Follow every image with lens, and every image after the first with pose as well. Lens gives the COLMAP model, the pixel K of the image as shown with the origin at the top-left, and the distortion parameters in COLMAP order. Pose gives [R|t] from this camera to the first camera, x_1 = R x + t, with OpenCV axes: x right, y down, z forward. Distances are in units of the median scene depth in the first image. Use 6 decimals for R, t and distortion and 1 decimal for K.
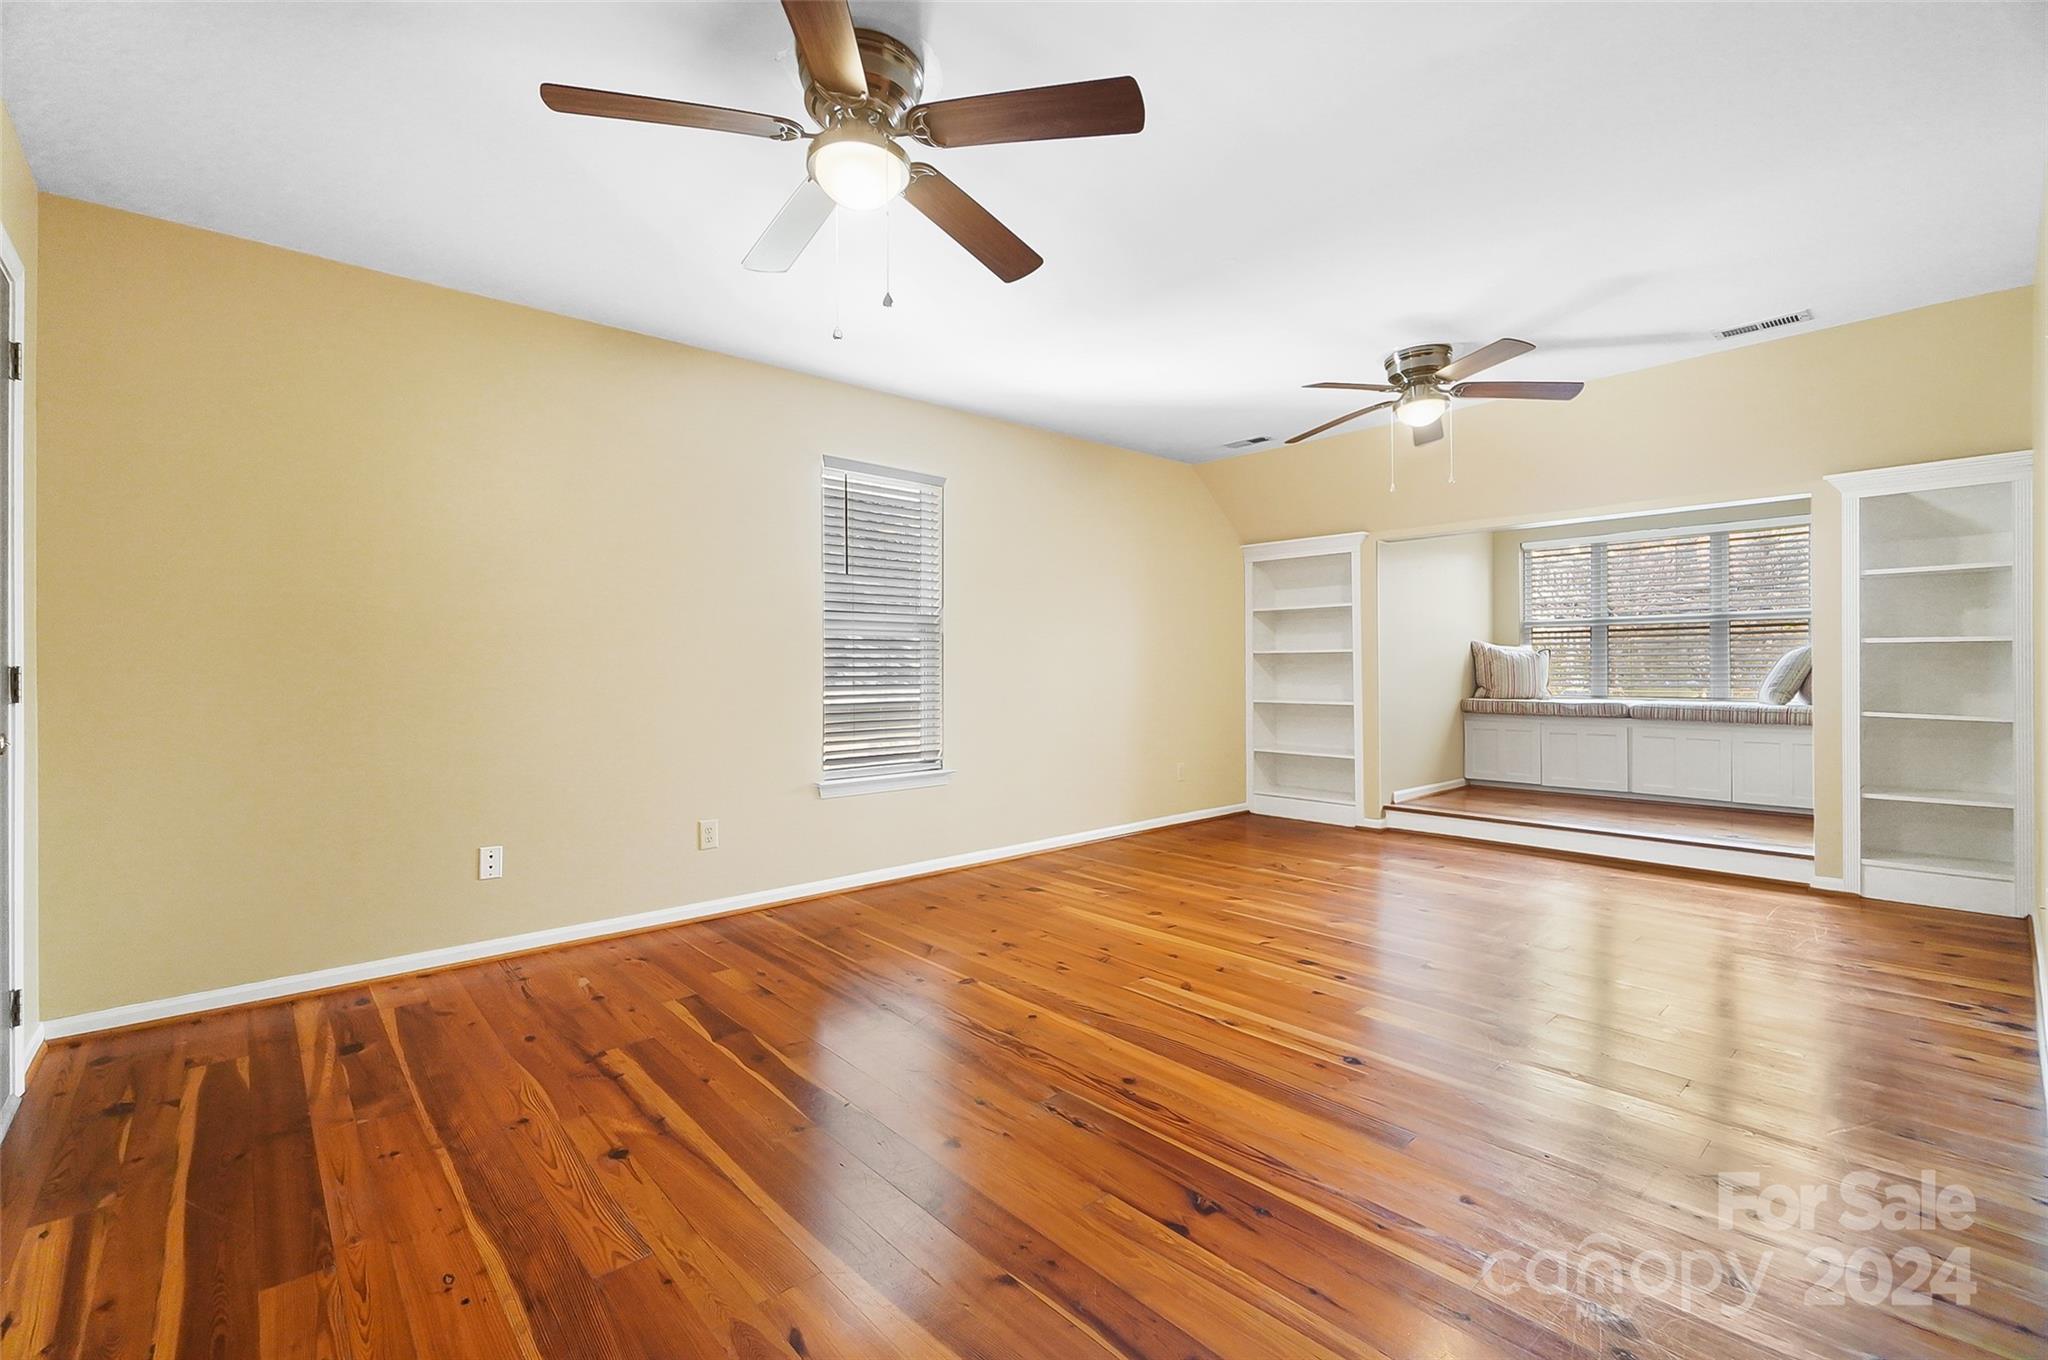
lens RADIAL K [[896.5, 0, 1014.0], [0, 896.5, 668.4], [0, 0, 1]] dist [-0.002624, 0.000497]
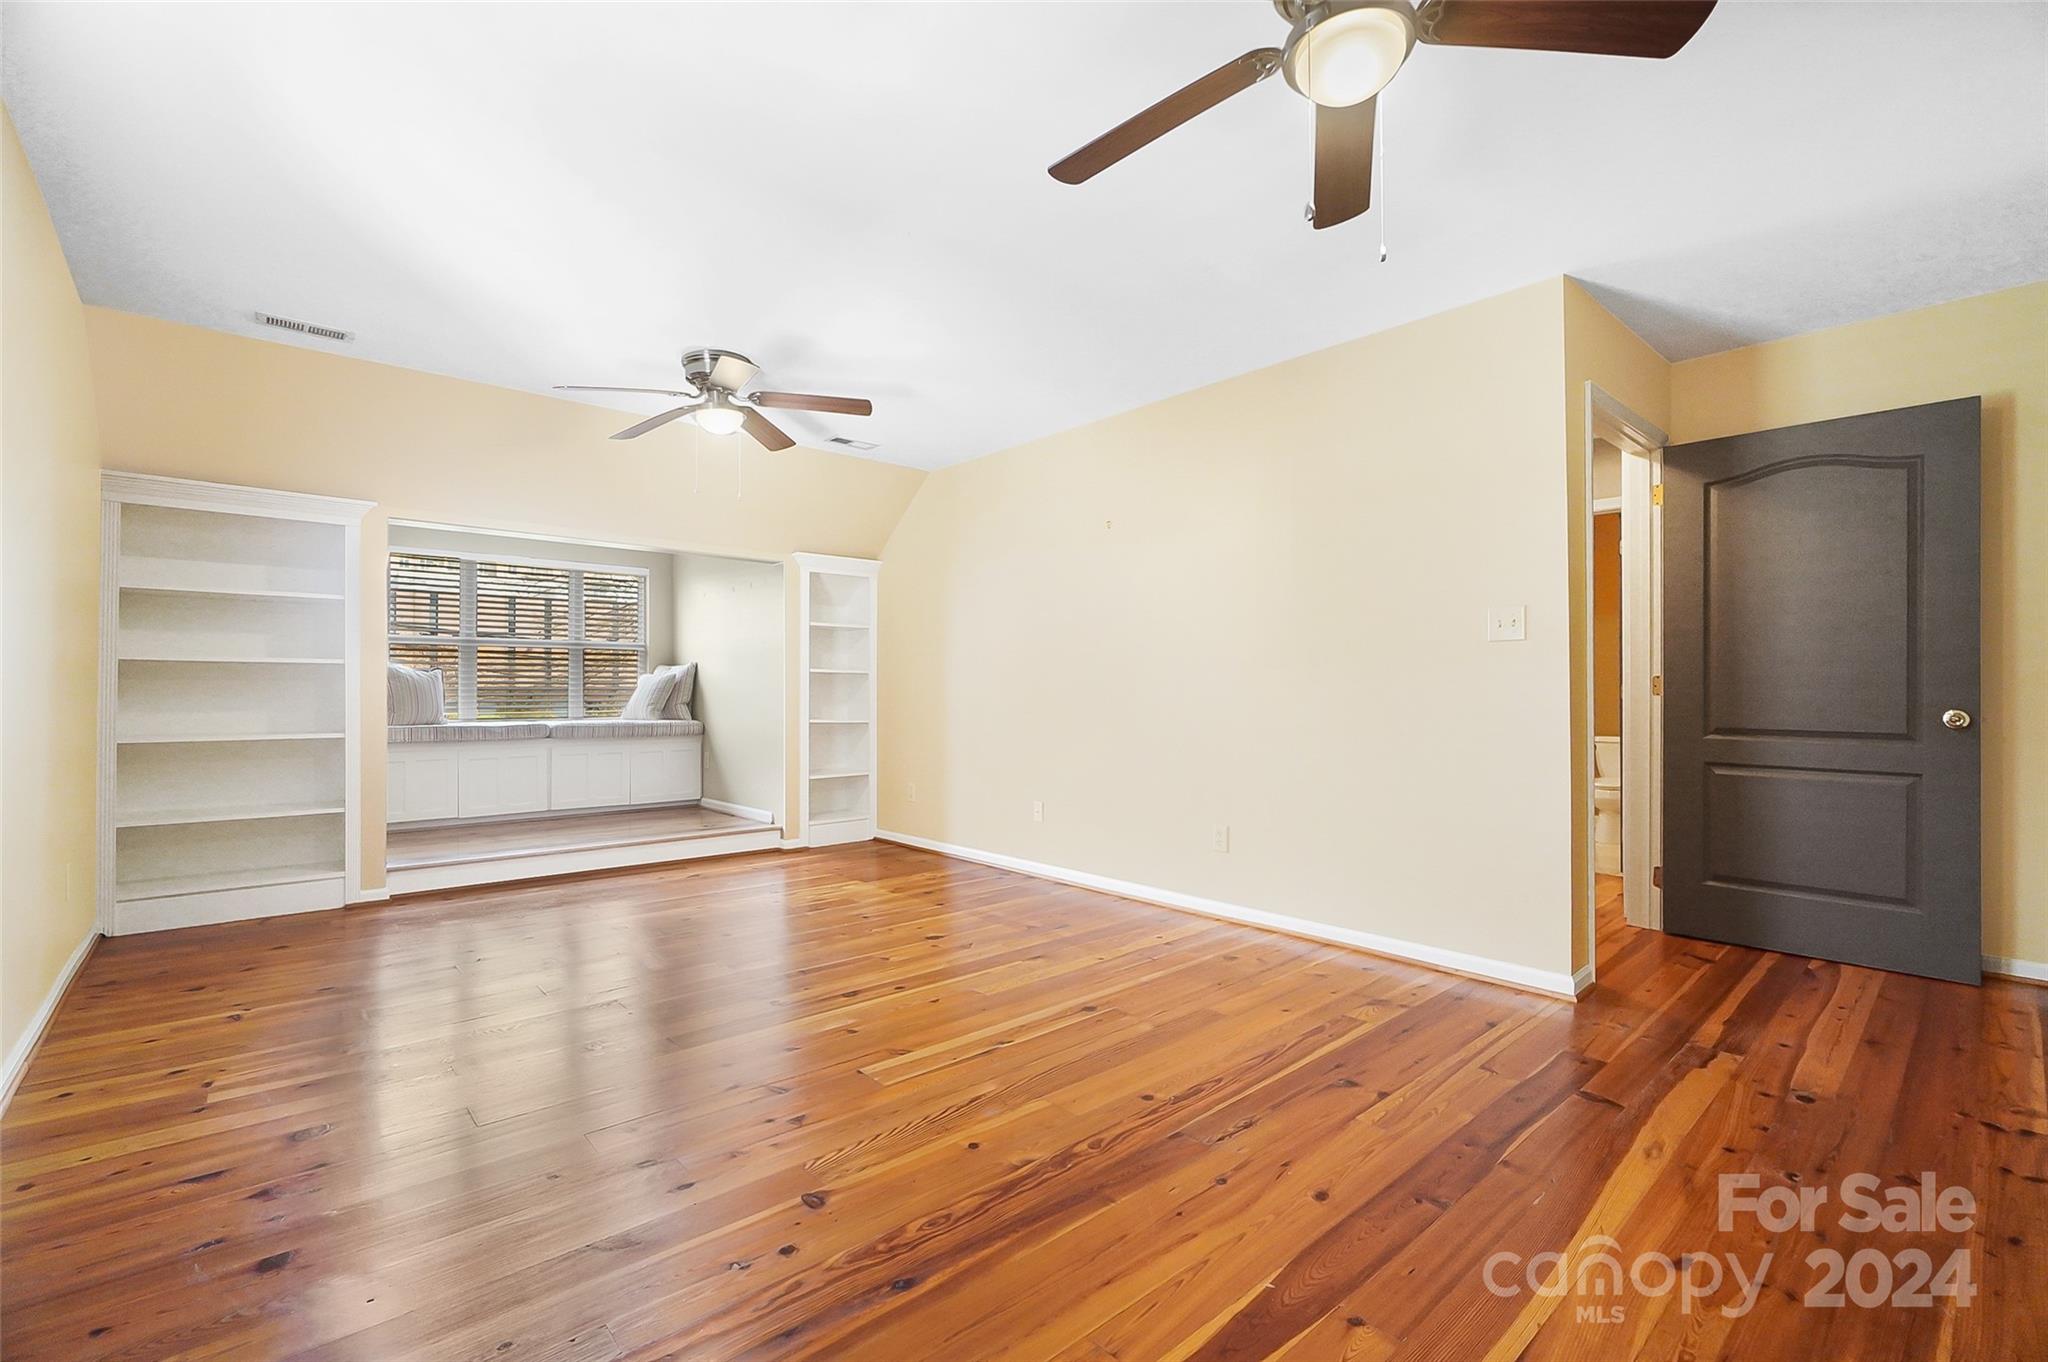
lens RADIAL K [[896.5, 0, 1013.8], [0, 896.5, 694.2], [0, 0, 1]] dist [-0.002624, 0.000497]
pose [[-0.004392, 0.003926, 0.999983, -0.453184], [0.000936, 0.999992, -0.003922, 0.012230], [-0.999990, 0.000919, -0.004396, 0.611235]]
